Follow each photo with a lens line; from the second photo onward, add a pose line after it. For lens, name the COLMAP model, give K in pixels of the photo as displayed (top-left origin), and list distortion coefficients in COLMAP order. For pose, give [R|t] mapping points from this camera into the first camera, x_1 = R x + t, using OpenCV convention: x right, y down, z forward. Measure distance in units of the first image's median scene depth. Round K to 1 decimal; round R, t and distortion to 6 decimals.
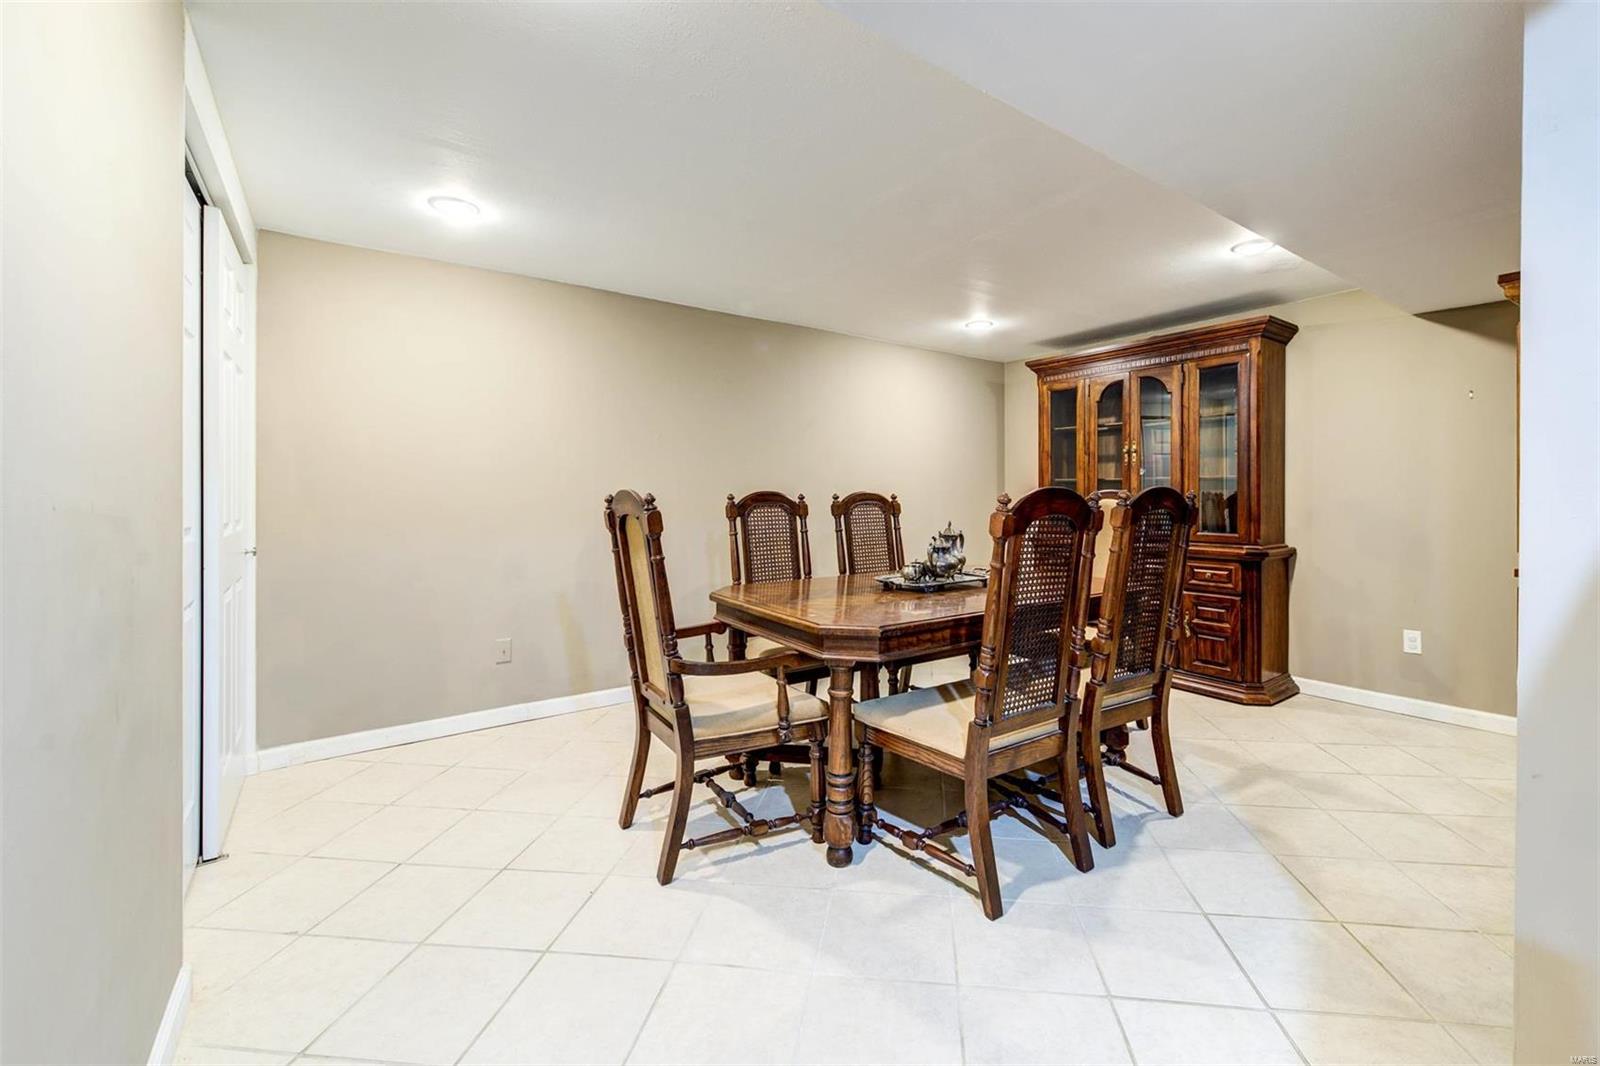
lens RADIAL K [[655.4, 0, 813.5], [0, 655.4, 500.2], [0, 0, 1]] dist [-0.000099, -0.000001]
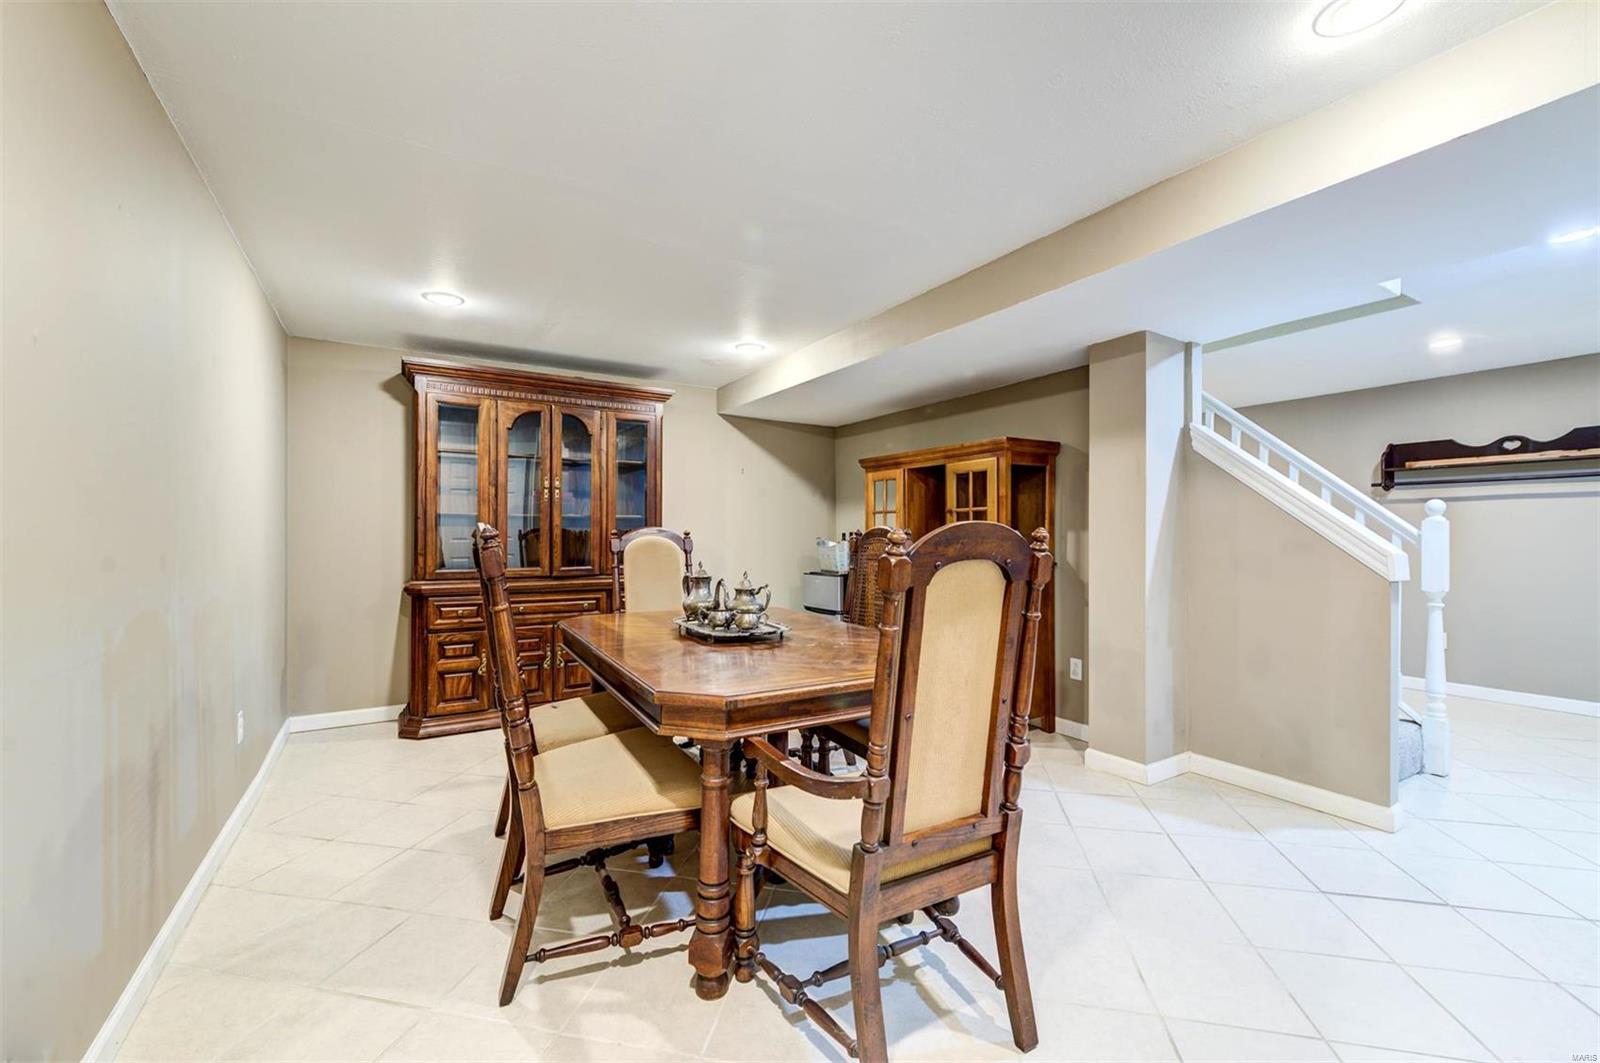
lens RADIAL K [[662.9, 0, 802.5], [0, 662.9, 533.7], [0, 0, 1]] dist [0.000569, 0.000013]
pose [[0.081700, -0.000971, 0.996657, -0.471219], [-0.002254, 0.999997, 0.001159, -0.007618], [-0.996654, -0.002341, 0.081697, 0.553243]]
